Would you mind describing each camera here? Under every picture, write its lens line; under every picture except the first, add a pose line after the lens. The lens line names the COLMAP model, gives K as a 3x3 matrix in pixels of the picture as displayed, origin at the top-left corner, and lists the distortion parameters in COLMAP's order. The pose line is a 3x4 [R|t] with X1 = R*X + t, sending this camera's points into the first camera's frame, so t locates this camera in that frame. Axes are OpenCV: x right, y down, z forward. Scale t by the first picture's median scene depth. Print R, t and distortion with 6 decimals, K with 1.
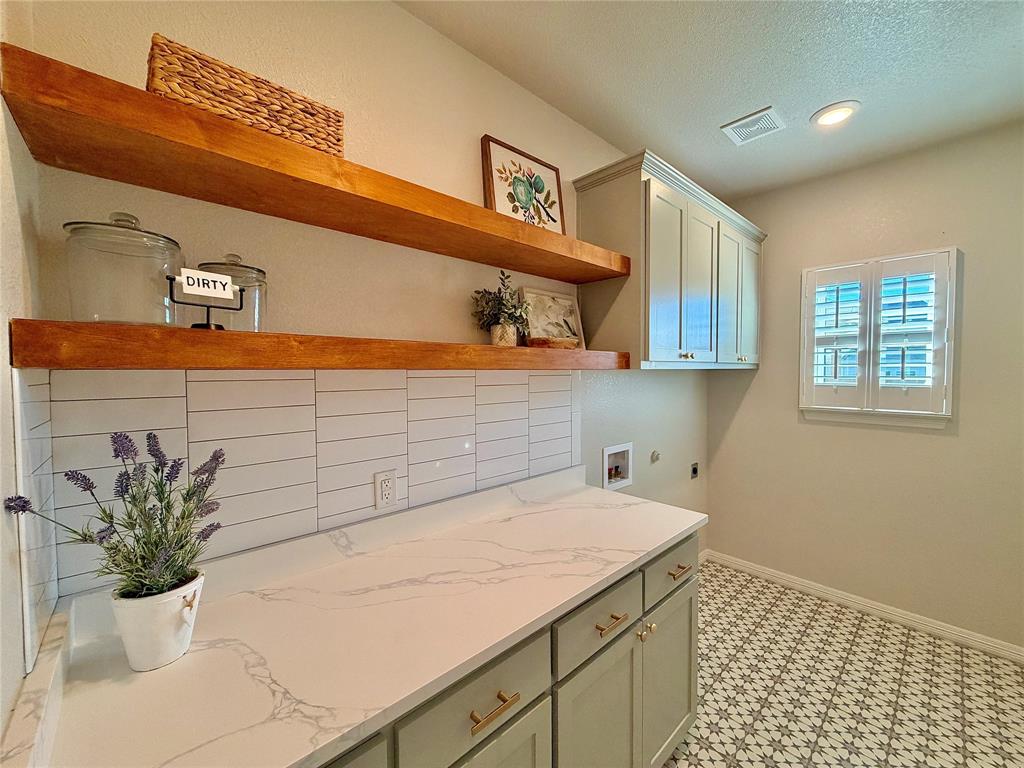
lens RADIAL K [[408.0, 0, 512.4], [0, 408.0, 381.5], [0, 0, 1]] dist [-0.000345, 0.000079]
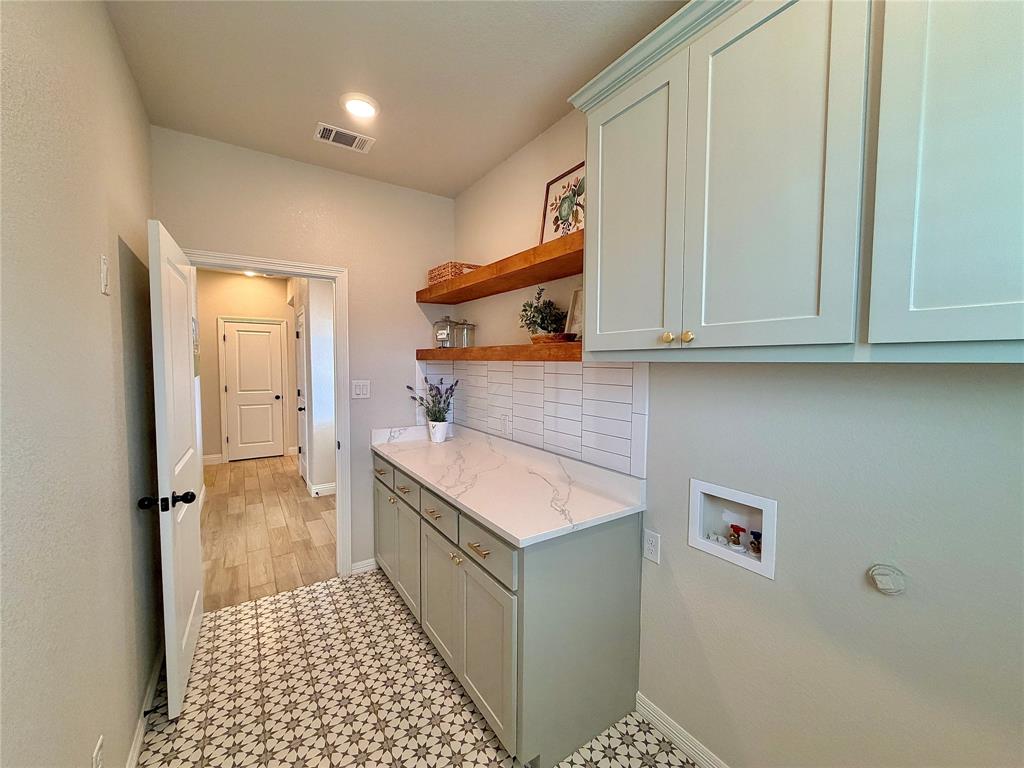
lens RADIAL K [[408.0, 0, 512.2], [0, 408.0, 384.4], [0, 0, 1]] dist [-0.000345, 0.000079]
pose [[-0.158920, 0.054482, -0.985787, 1.239149], [-0.036929, 0.997449, 0.061080, -0.029758], [0.986601, 0.046111, -0.156503, 1.074079]]
